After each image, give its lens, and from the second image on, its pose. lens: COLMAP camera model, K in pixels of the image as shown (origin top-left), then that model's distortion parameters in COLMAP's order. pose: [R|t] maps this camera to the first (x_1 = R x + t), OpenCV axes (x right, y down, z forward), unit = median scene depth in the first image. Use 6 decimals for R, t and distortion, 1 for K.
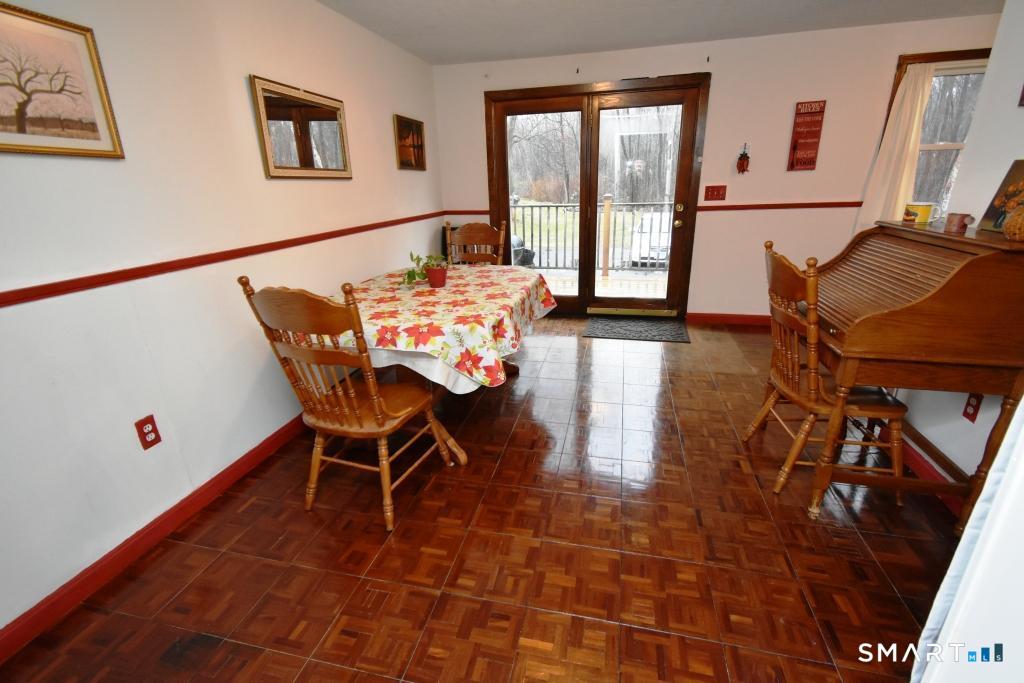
lens RADIAL K [[455.2, 0, 514.8], [0, 455.2, 339.4], [0, 0, 1]] dist [0.014640, -0.005080]
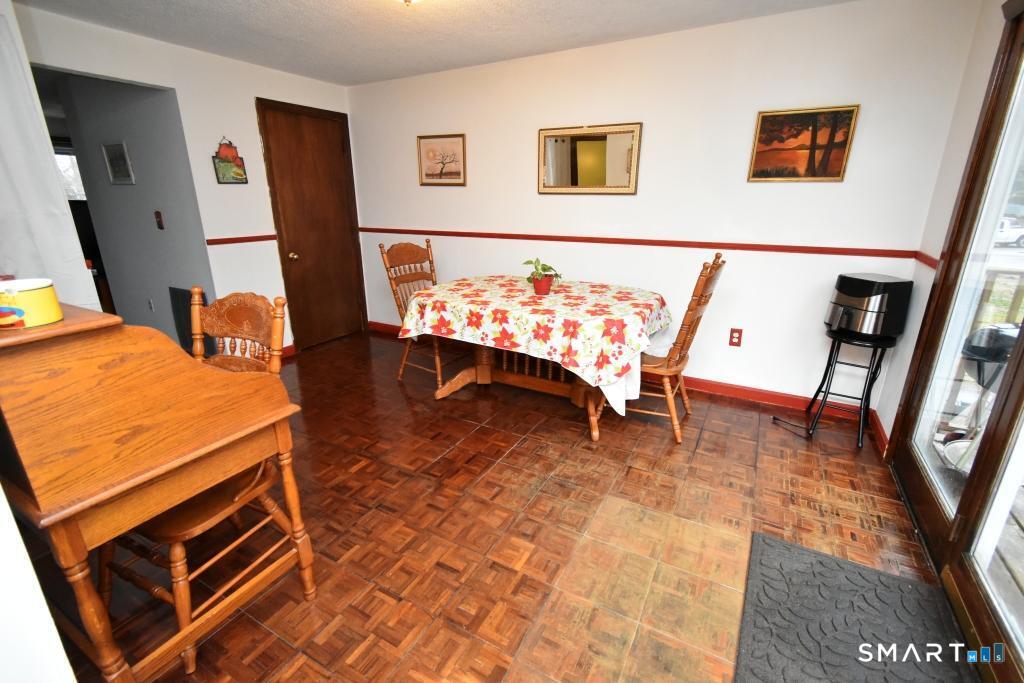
lens RADIAL K [[455.2, 0, 514.8], [0, 455.2, 339.4], [0, 0, 1]] dist [0.014640, -0.005080]
pose [[-0.275135, 0.307327, -0.910962, 1.189066], [-0.312154, 0.867640, 0.386990, -0.571773], [0.909319, 0.390834, -0.142785, 1.540946]]
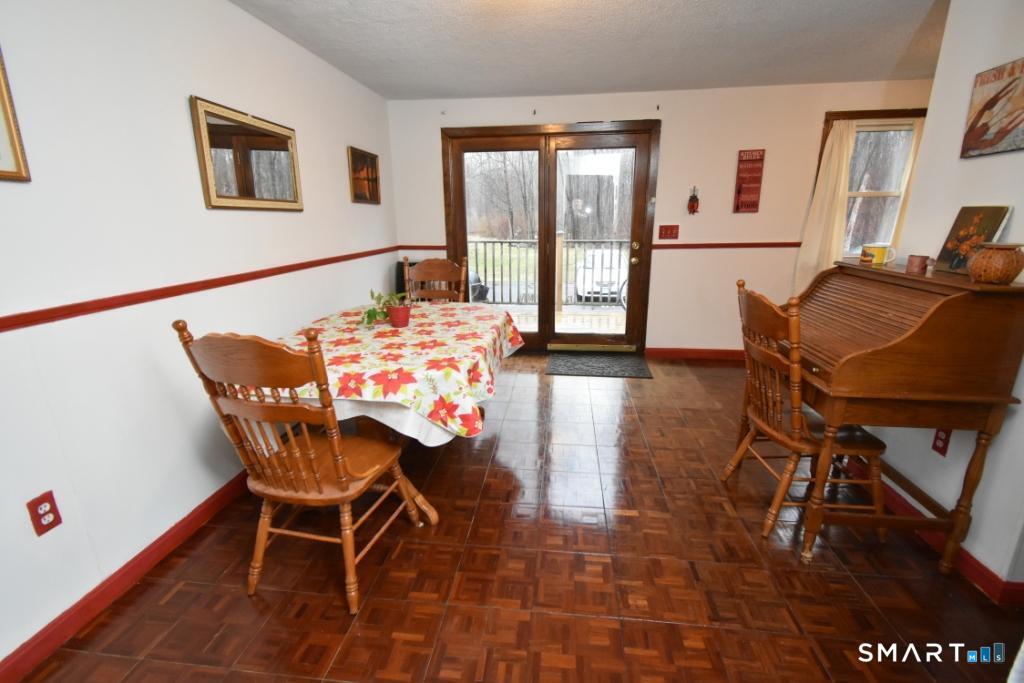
lens RADIAL K [[455.2, 0, 514.8], [0, 455.2, 339.4], [0, 0, 1]] dist [0.014640, -0.005080]
pose [[0.992686, -0.013041, 0.120016, -0.066927], [0.021750, 0.997200, -0.071547, -0.024129], [-0.118746, 0.073634, 0.990191, 0.074243]]
